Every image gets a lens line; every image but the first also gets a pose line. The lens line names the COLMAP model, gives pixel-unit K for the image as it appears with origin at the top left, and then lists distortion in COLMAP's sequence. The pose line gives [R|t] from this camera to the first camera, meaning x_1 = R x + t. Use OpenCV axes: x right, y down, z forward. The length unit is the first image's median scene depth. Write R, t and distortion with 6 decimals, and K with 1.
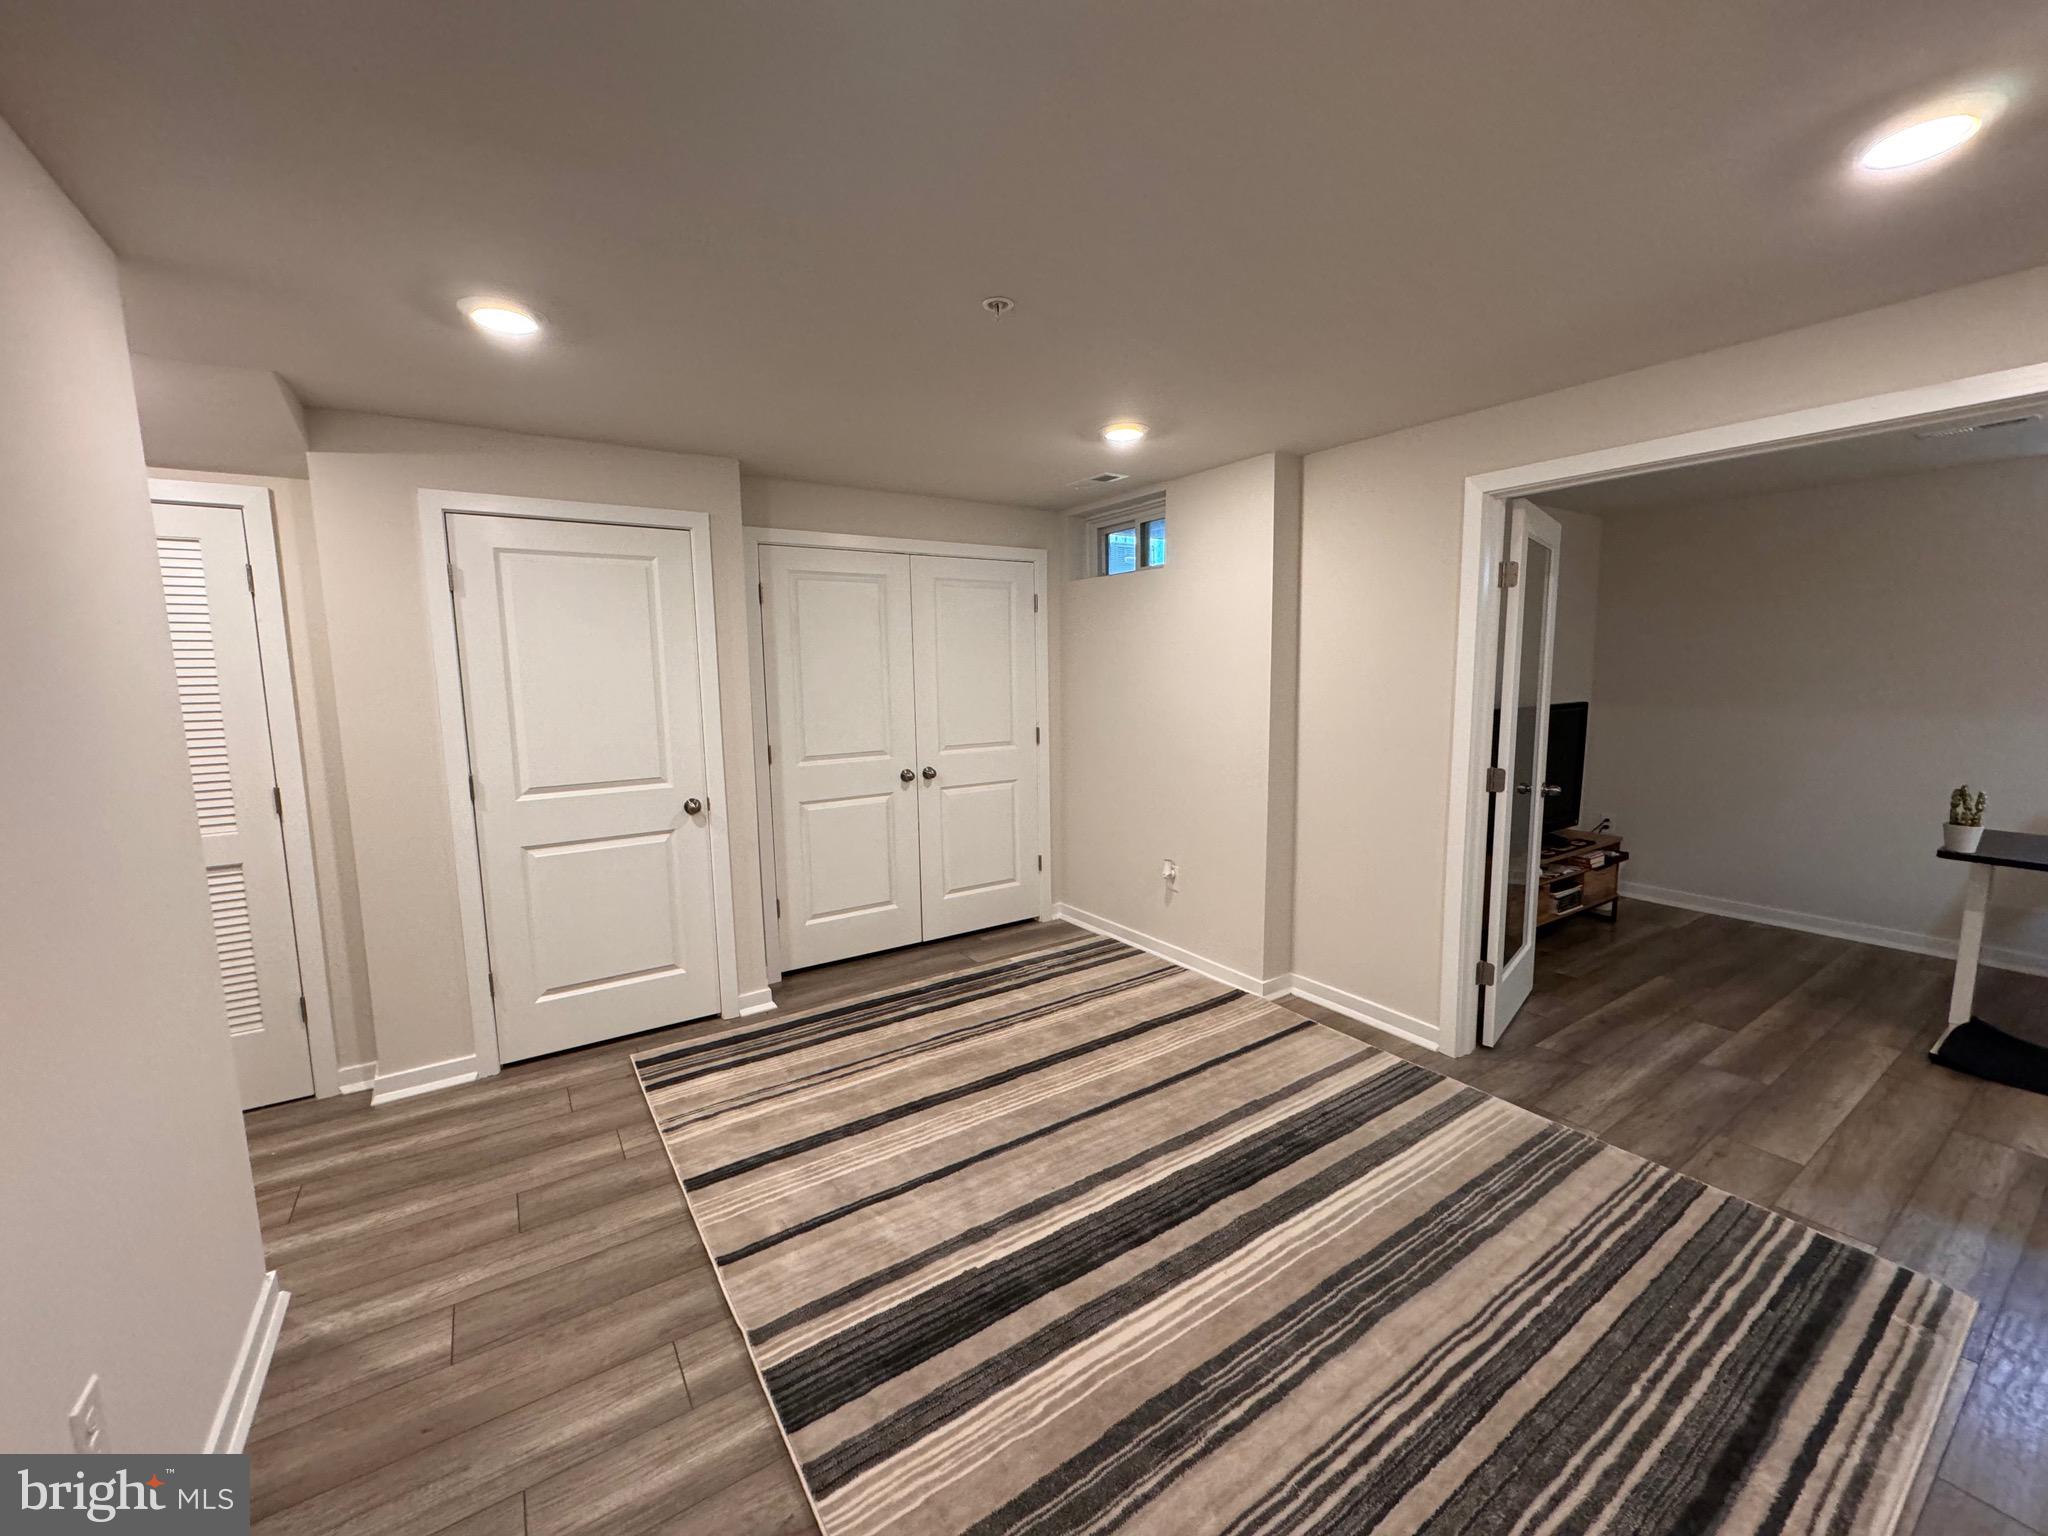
lens RADIAL K [[814.2, 0, 1021.7], [0, 814.2, 765.5], [0, 0, 1]] dist [-0.003206, 0.000466]
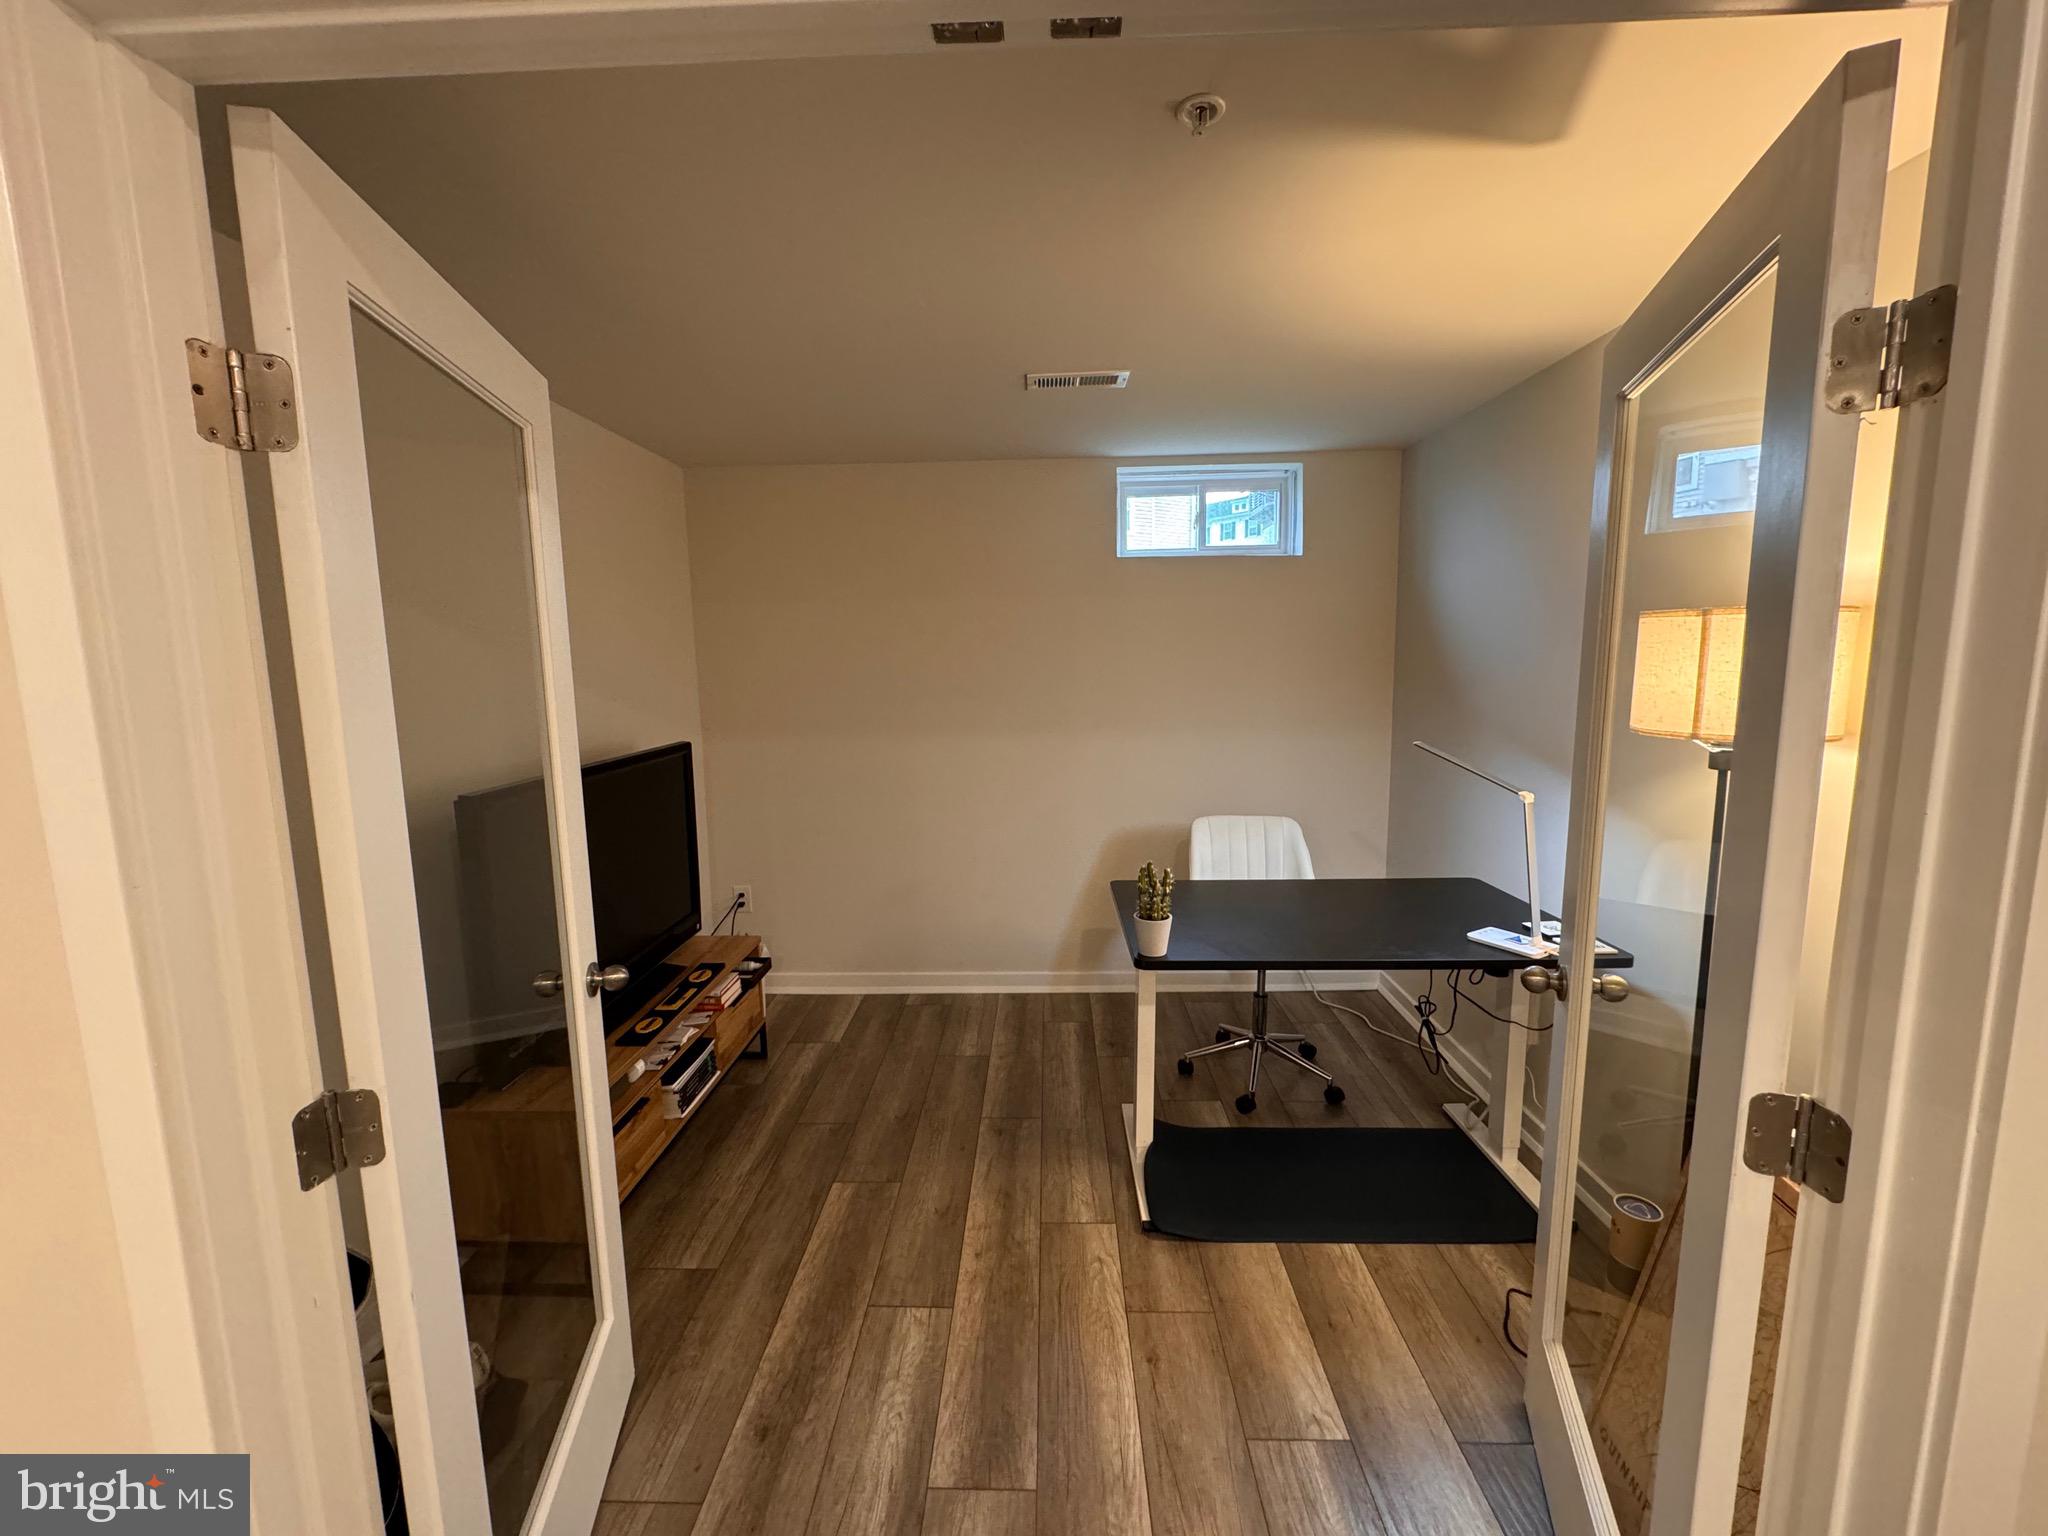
lens RADIAL K [[814.2, 0, 1021.7], [0, 814.2, 765.5], [0, 0, 1]] dist [-0.003206, 0.000466]
pose [[0.581633, -0.101625, 0.807078, 0.448421], [0.103508, 0.993347, 0.050484, -0.089416], [-0.806839, 0.054176, 0.588283, 0.561974]]
